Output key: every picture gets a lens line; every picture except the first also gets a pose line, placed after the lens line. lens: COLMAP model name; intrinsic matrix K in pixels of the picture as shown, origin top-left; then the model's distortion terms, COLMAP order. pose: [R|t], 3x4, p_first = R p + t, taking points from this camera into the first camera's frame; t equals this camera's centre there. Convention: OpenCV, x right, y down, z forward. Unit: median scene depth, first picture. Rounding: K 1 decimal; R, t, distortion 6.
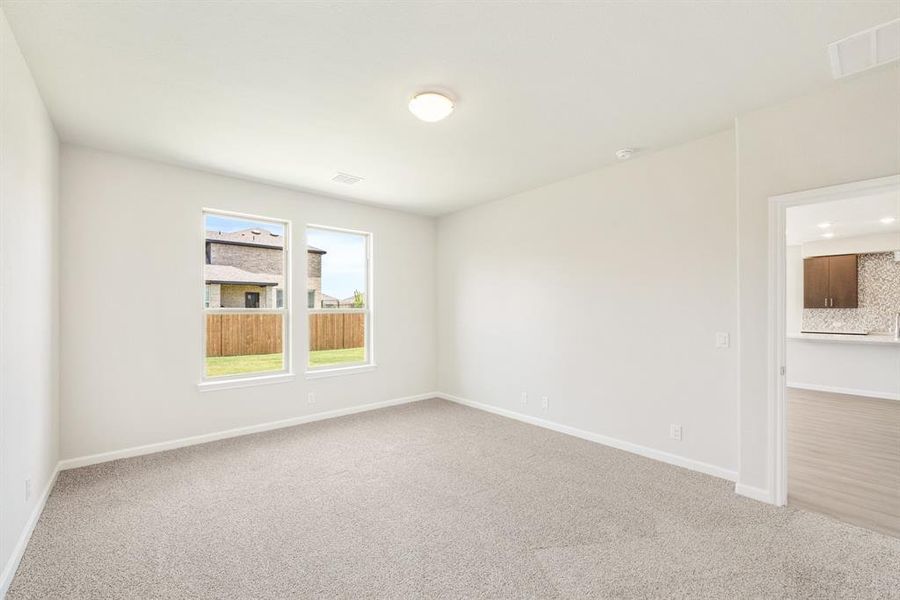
lens RADIAL K [[367.9, 0, 453.0], [0, 367.9, 305.6], [0, 0, 1]] dist [0.001149, 0.000236]
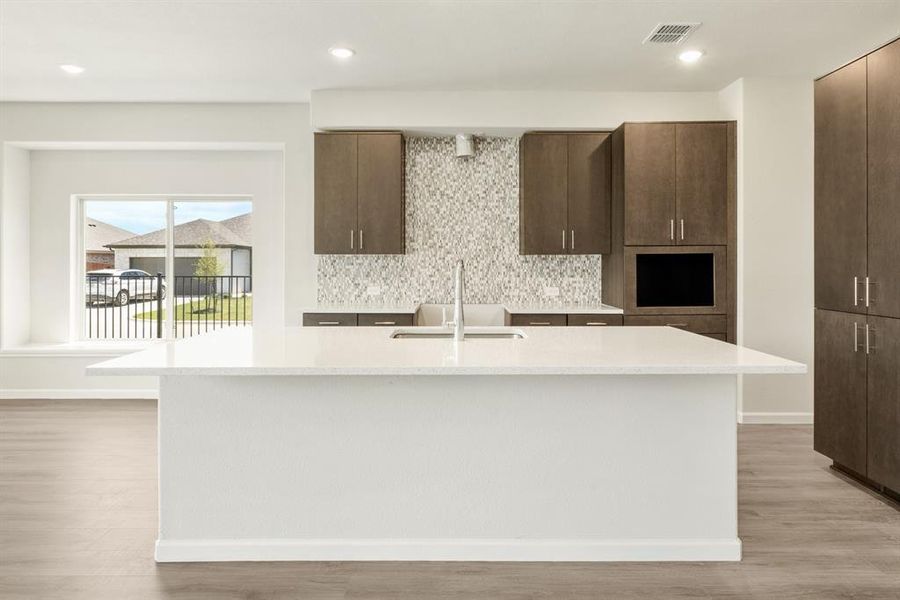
lens RADIAL K [[512.9, 0, 454.2], [0, 512.9, 262.0], [0, 0, 1]] dist [0.001638, 0.000650]
pose [[0.649501, 0.004746, 0.760346, 0.647080], [-0.004507, 0.999987, -0.002392, 0.018042], [-0.760348, -0.001873, 0.649514, 0.534568]]
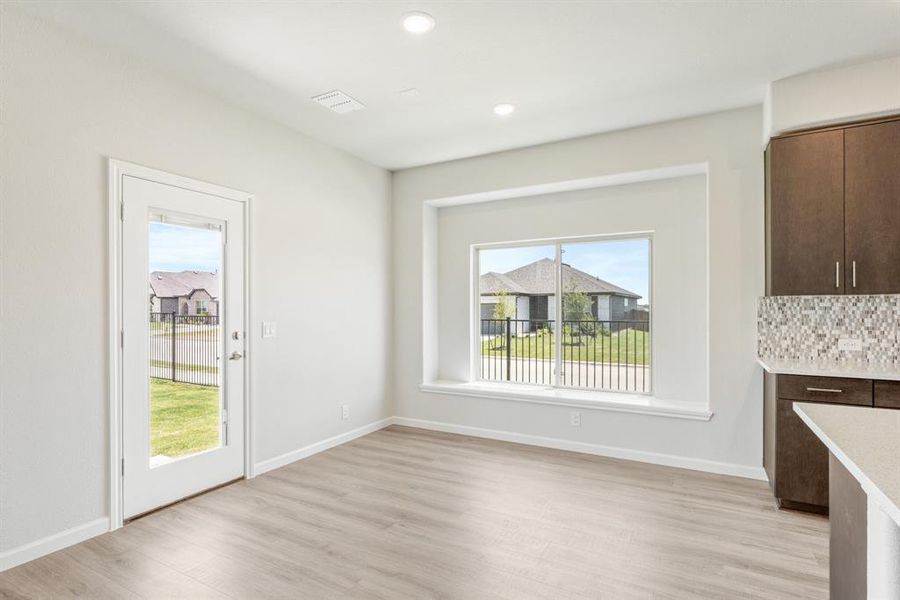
lens RADIAL K [[444.9, 0, 450.5], [0, 444.9, 309.8], [0, 0, 1]] dist [0.000408, 0.000168]
pose [[0.937245, -0.002369, 0.348662, 0.586816], [0.000589, 0.999986, 0.005210, 0.018623], [-0.348670, -0.004678, 0.937234, 0.771842]]
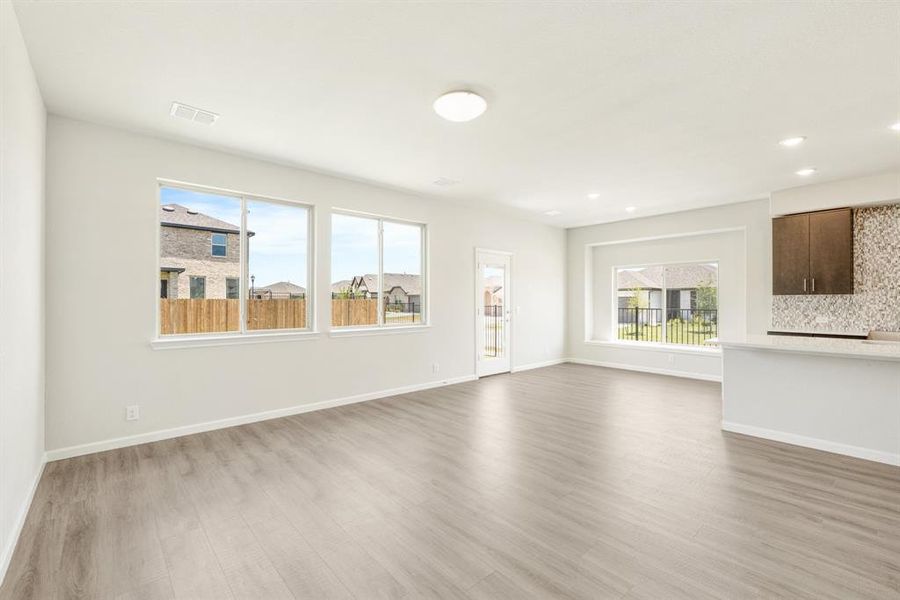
lens RADIAL K [[392.6, 0, 450.0], [0, 392.6, 300.0], [0, 0, 1]] dist [0.000113, -0.000057]
pose [[0.999710, 0.001669, 0.024026, 0.386525], [-0.001671, 0.999999, 0.000070, 0.018100], [-0.024026, -0.000110, 0.999711, 0.340145]]
